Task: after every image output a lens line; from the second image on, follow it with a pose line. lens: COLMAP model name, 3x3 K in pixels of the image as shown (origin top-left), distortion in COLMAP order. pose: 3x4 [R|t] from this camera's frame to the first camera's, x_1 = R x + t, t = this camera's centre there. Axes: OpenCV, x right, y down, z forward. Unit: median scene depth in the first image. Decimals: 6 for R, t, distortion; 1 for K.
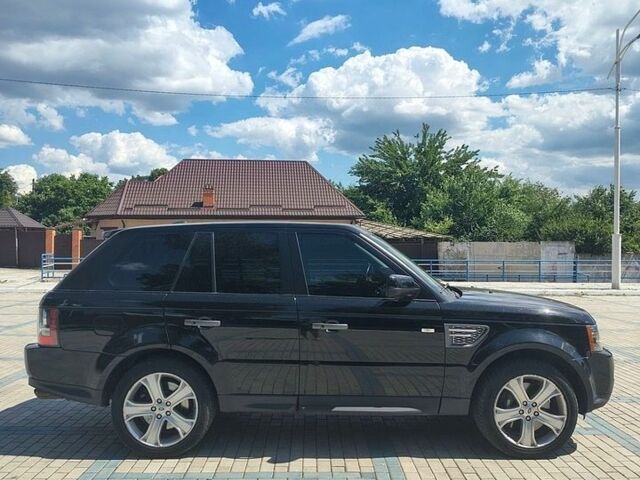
lens RADIAL K [[588.4, 0, 305.8], [0, 588.4, 242.0], [0, 0, 1]] dist [0.013539, -0.066352]
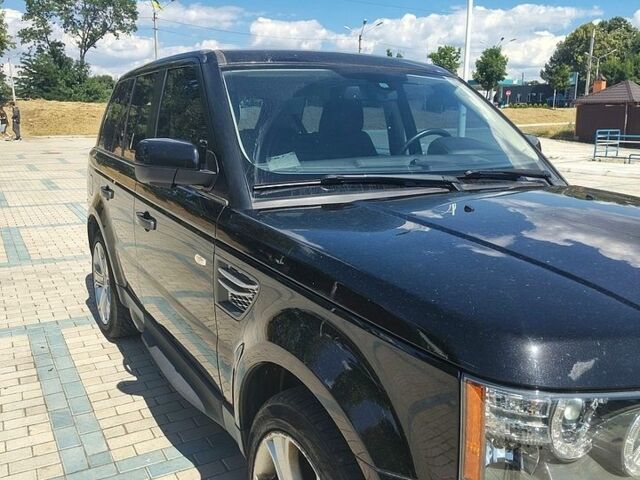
lens RADIAL K [[588.4, 0, 305.8], [0, 588.4, 242.0], [0, 0, 1]] dist [0.013539, -0.066352]
pose [[0.493815, 0.182923, -0.850110, 0.643709], [-0.009236, 0.978672, 0.205221, 0.044832], [0.869518, -0.093490, 0.484972, 0.851055]]
